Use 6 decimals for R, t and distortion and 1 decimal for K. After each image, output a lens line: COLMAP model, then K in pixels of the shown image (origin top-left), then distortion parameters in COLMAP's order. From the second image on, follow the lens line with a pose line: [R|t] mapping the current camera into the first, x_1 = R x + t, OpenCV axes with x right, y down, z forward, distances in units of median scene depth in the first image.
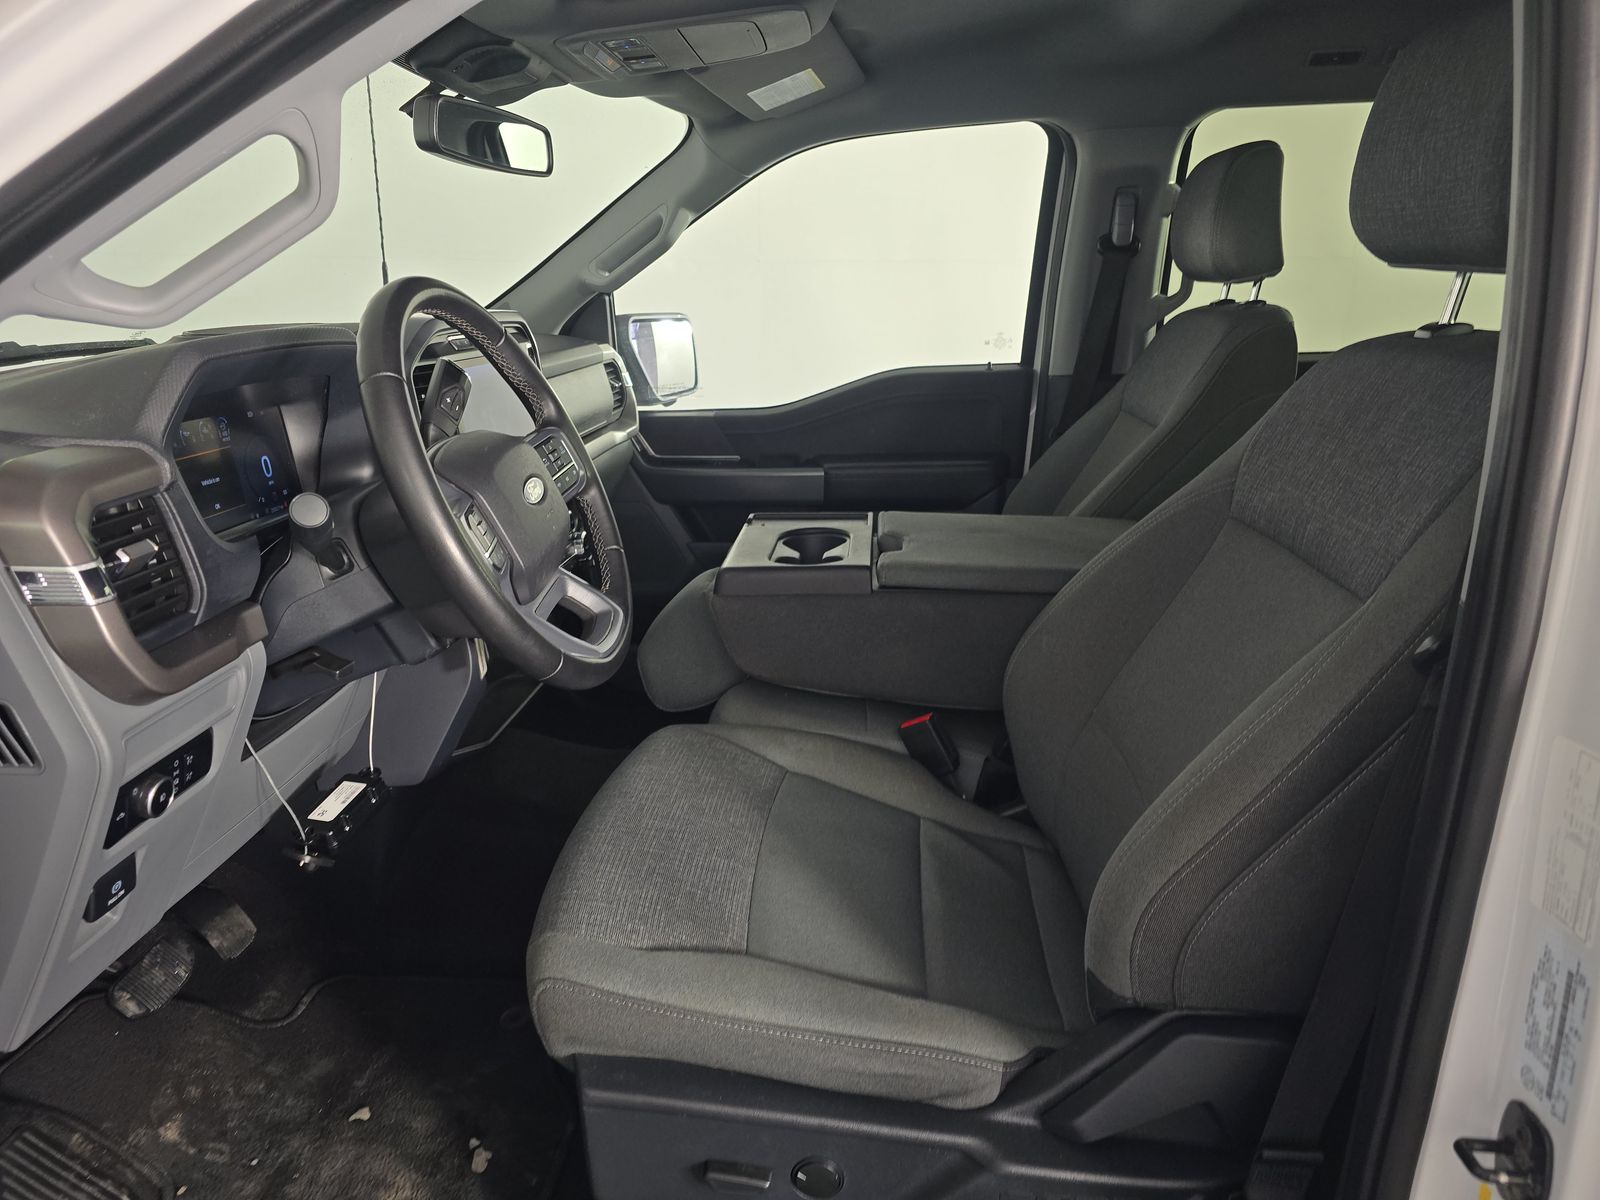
lens RADIAL K [[1051.0, 0, 795.2], [0, 1051.0, 597.8], [0, 0, 1]] dist [0.051863, -0.042130]
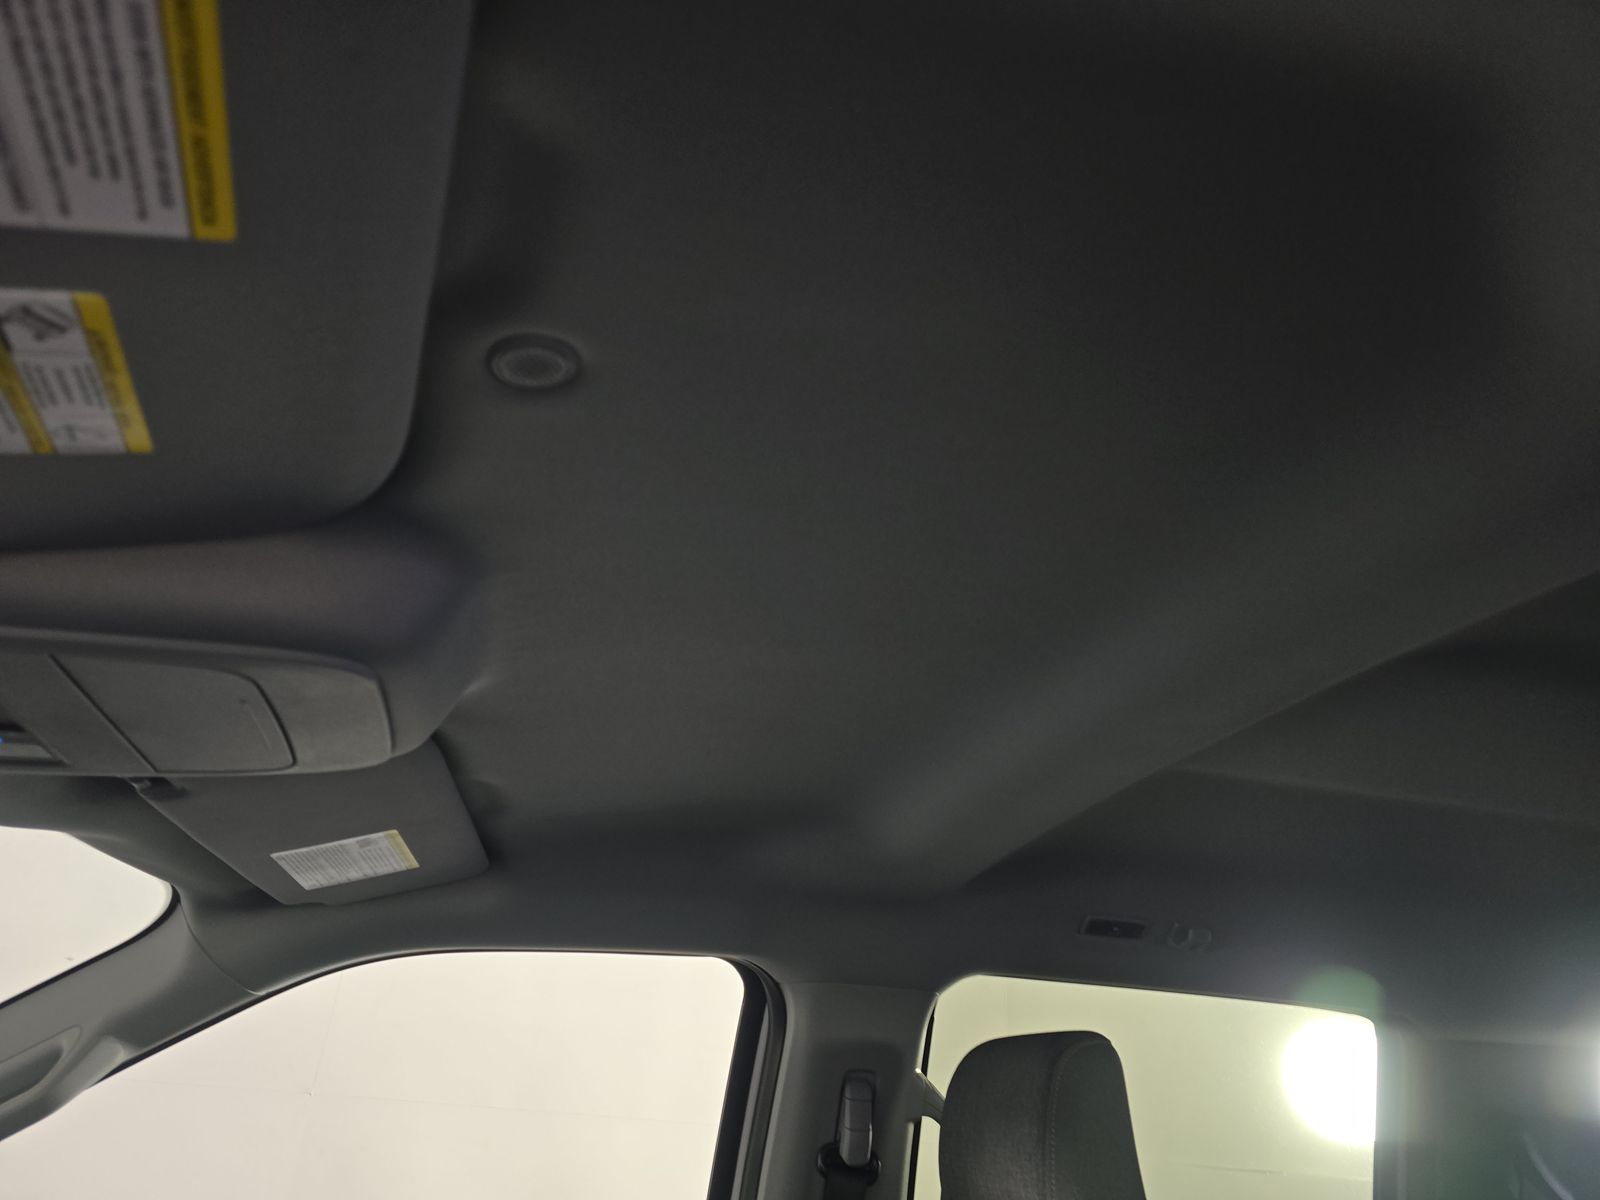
lens RADIAL K [[1051.0, 0, 795.2], [0, 1051.0, 597.8], [0, 0, 1]] dist [0.051863, -0.042130]
pose [[0.937309, 0.210851, 0.277477, 0.027611], [0.033214, 0.738534, -0.673397, -0.164600], [-0.346912, 0.640398, 0.685232, 0.379340]]
